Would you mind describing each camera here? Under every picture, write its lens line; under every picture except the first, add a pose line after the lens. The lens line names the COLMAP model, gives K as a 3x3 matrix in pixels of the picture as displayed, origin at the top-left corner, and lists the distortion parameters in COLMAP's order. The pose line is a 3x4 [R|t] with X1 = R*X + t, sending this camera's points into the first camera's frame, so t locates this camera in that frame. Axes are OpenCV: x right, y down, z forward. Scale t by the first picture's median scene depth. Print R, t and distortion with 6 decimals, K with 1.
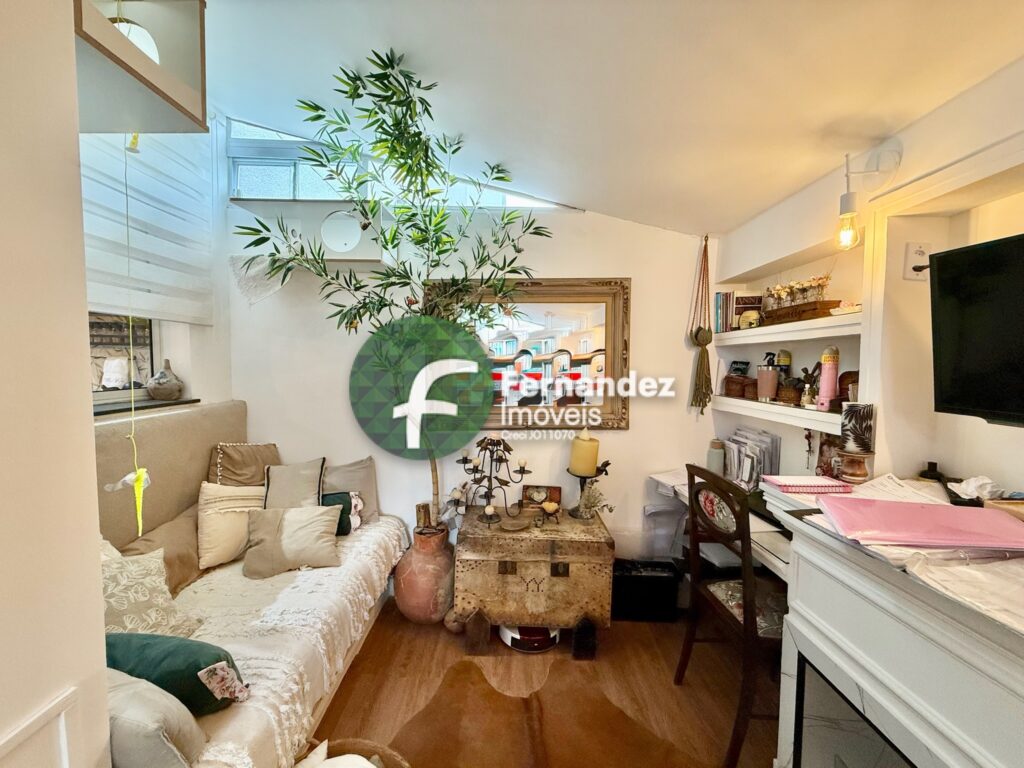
lens RADIAL K [[408.3, 0, 508.9], [0, 408.3, 383.8], [0, 0, 1]] dist [0.000455, 0.000006]
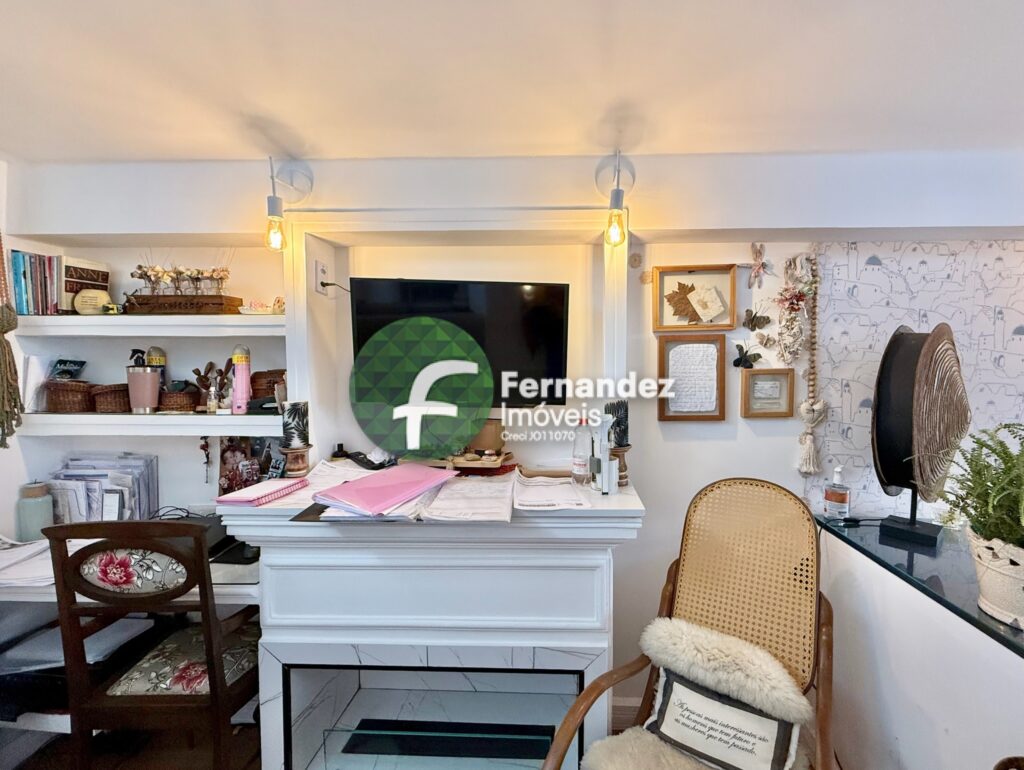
lens RADIAL K [[432.1, 0, 559.4], [0, 432.1, 387.3], [0, 0, 1]] dist [0.002506, 0.000397]
pose [[0.024924, -0.053053, 0.998281, -0.203399], [0.046265, 0.997582, 0.051861, -0.013414], [-0.998618, 0.044893, 0.027318, 0.232244]]
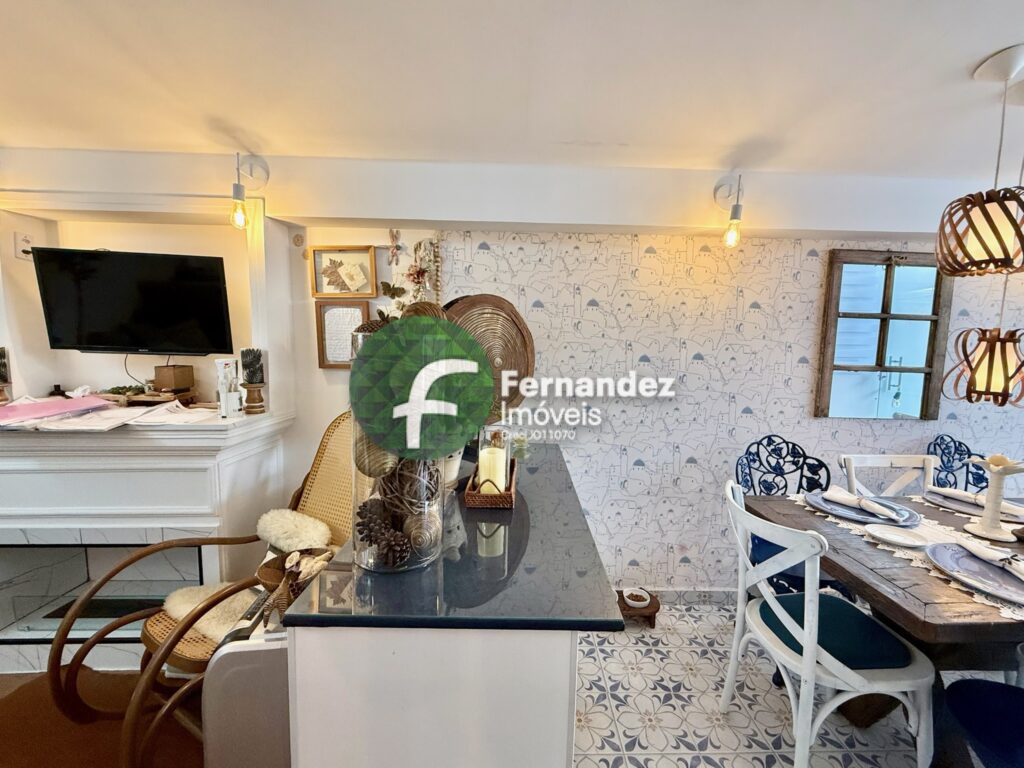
lens RADIAL K [[408.3, 0, 508.9], [0, 408.3, 383.8], [0, 0, 1]] dist [0.000455, 0.000006]
pose [[-0.039625, -0.106054, 0.993571, -0.440510], [0.031817, 0.993713, 0.107338, 0.063153], [-0.998708, 0.035865, -0.036002, -0.509670]]
